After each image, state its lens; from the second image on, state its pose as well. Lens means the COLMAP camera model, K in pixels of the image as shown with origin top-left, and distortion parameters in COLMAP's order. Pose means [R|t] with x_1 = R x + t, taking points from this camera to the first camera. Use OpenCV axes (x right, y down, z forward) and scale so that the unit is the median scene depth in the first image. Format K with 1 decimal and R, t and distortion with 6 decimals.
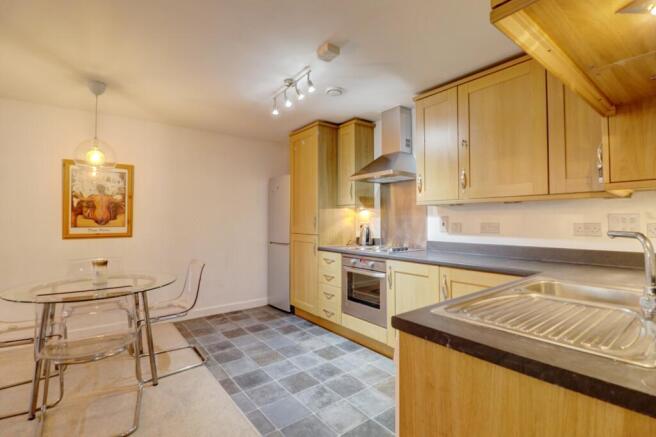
lens RADIAL K [[309.6, 0, 327.3], [0, 309.6, 217.2], [0, 0, 1]] dist [-0.001244, -0.000122]
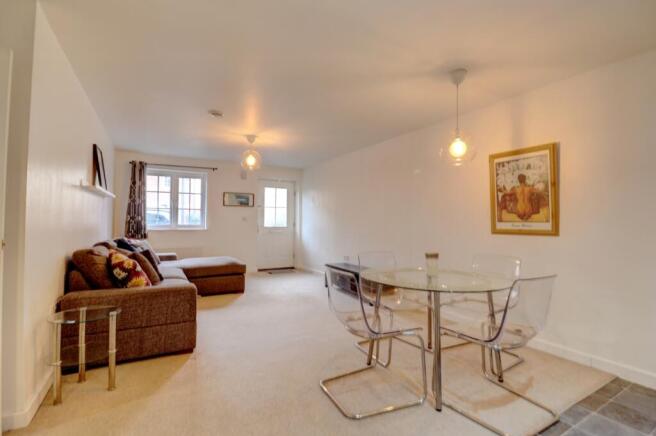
lens RADIAL K [[309.6, 0, 327.0], [0, 309.6, 217.1], [0, 0, 1]] dist [-0.001244, -0.000122]
pose [[-0.128931, -0.015083, -0.991539, 0.214207], [0.003275, 0.999872, -0.015636, 0.029527], [0.991648, -0.005264, -0.128865, 0.573063]]
